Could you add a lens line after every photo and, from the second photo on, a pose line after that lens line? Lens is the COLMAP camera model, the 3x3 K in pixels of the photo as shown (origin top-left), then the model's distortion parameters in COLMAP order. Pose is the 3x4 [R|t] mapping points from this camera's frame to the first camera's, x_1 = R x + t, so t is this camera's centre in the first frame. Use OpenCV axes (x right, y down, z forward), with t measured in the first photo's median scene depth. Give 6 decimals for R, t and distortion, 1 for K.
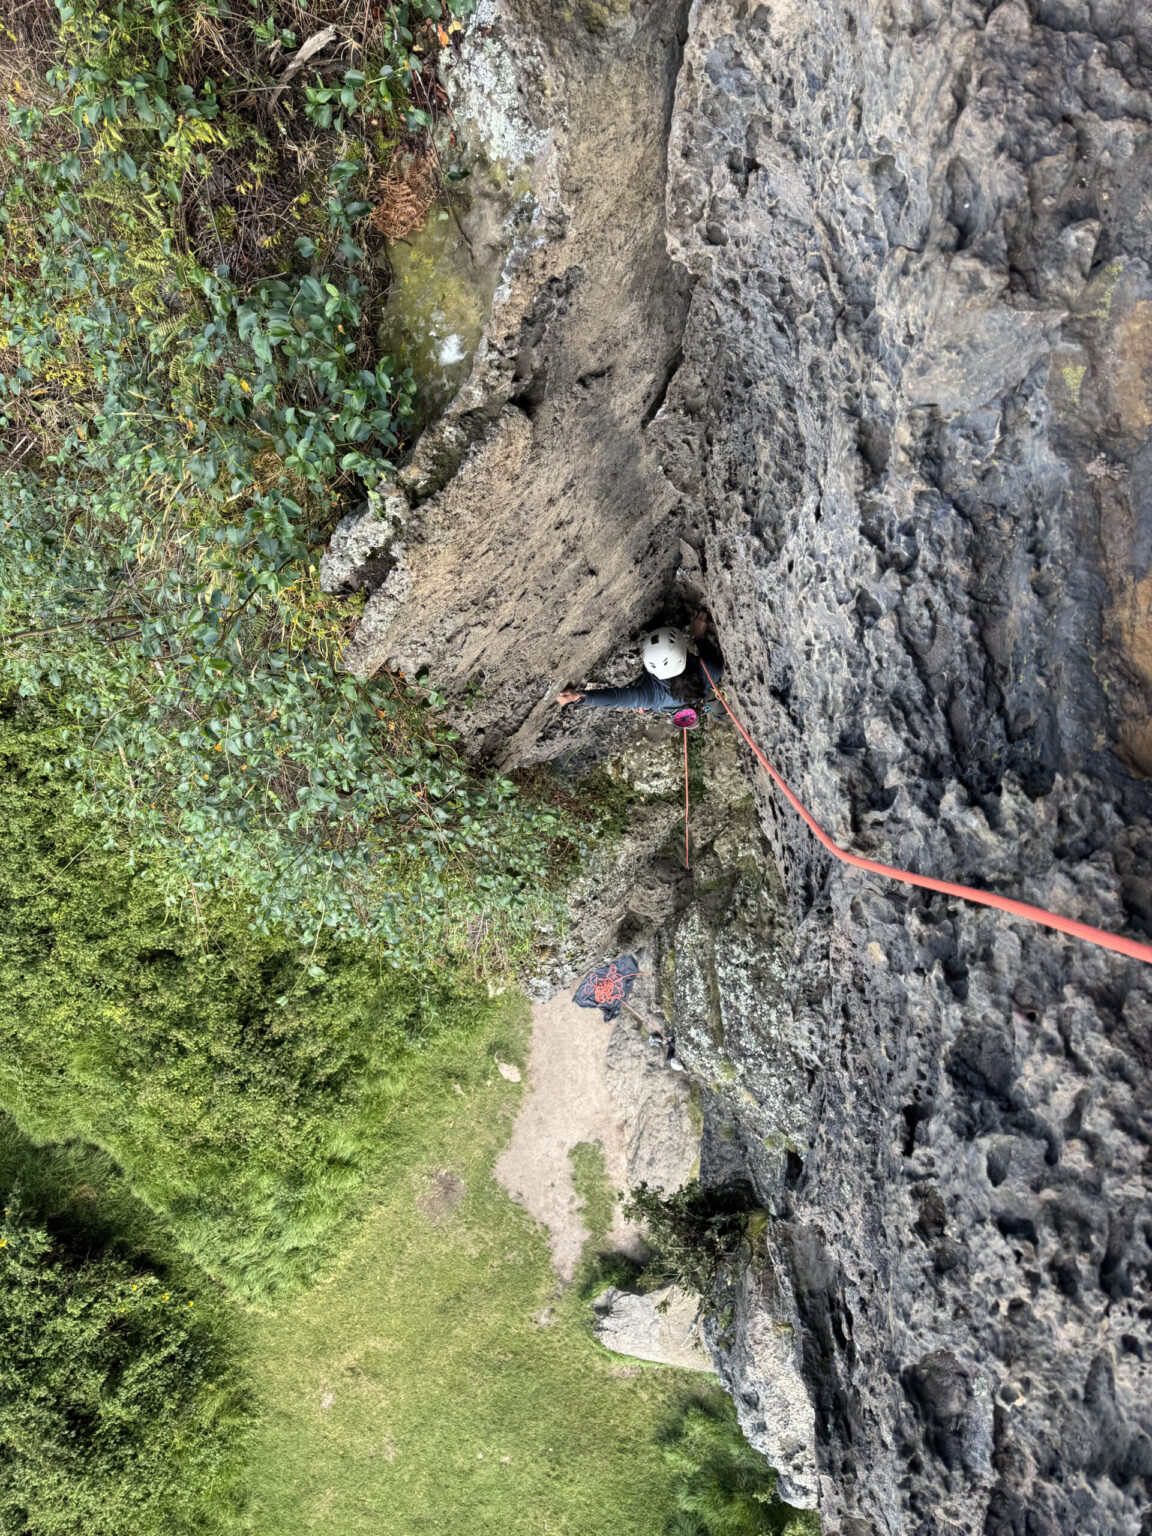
lens RADIAL K [[1054.9, 0, 576.0], [0, 1054.9, 768.0], [0, 0, 1]] dist [0.099535, -0.000219]
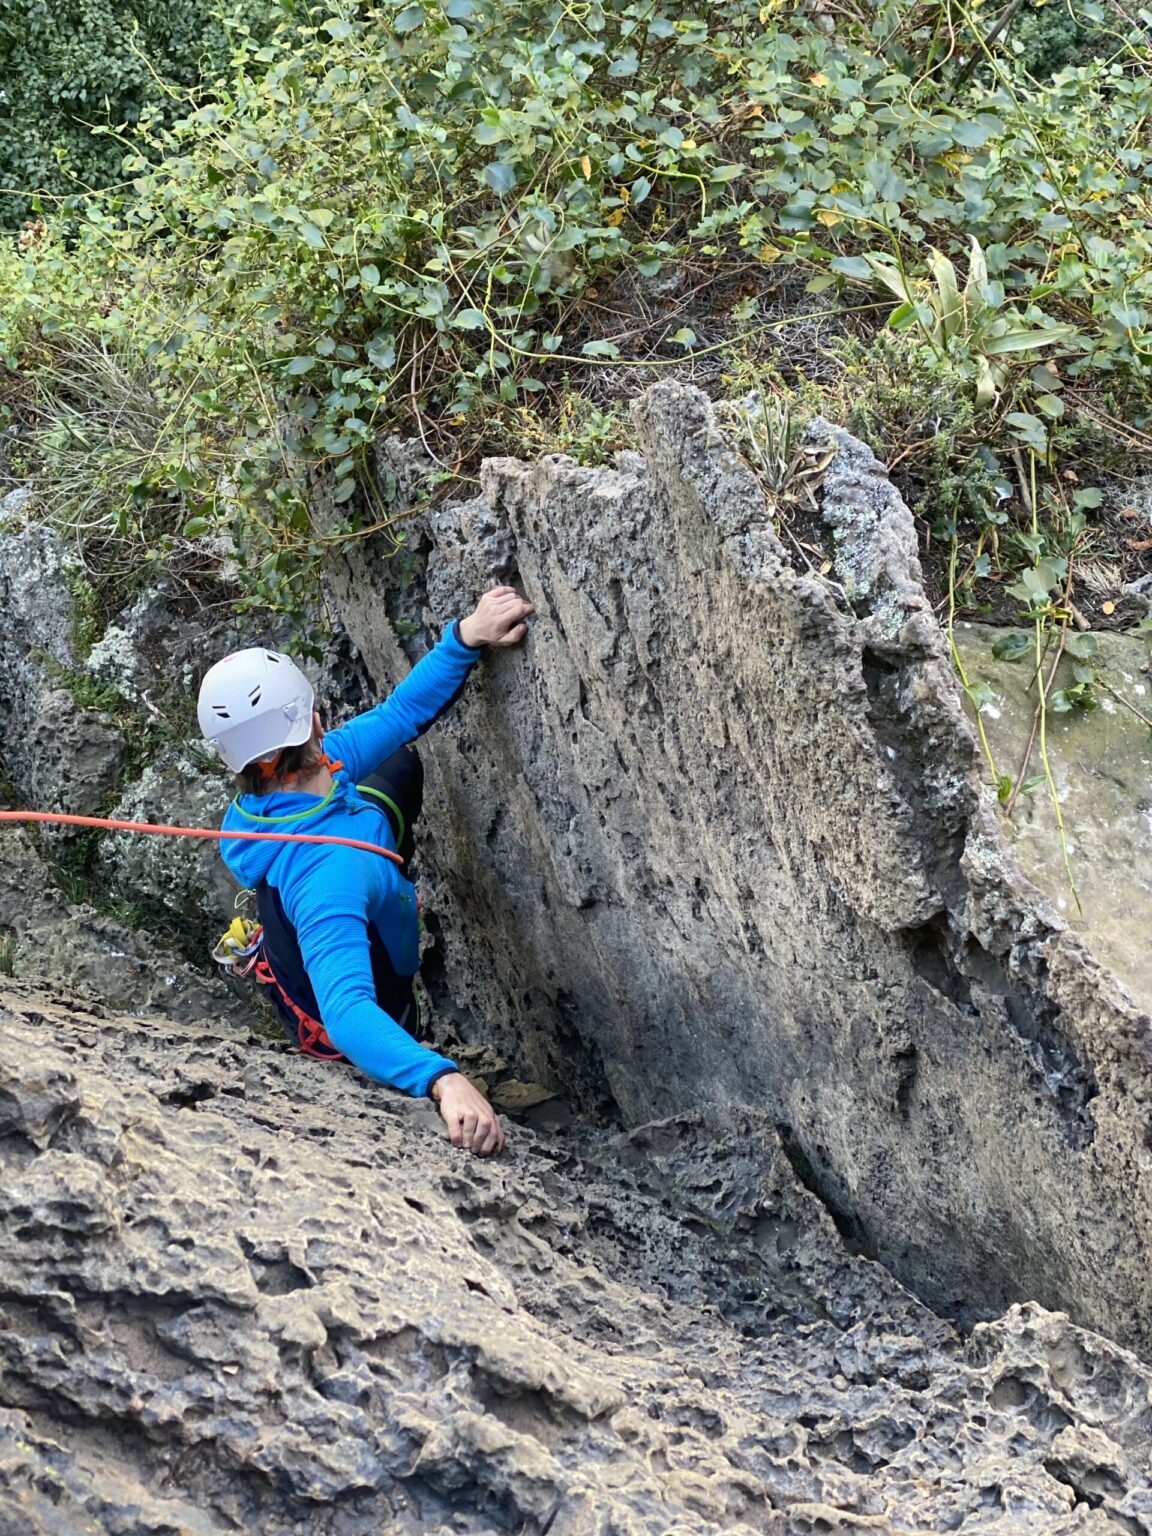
lens RADIAL K [[2306.7, 0, 576.0], [0, 2306.7, 768.0], [0, 0, 1]] dist [0.002800, 3.490069]
pose [[-0.497292, 0.866194, -0.049082, 0.025108], [-0.854902, -0.498876, -0.142359, 0.010887], [-0.147797, -0.028834, 0.988597, -0.112221]]
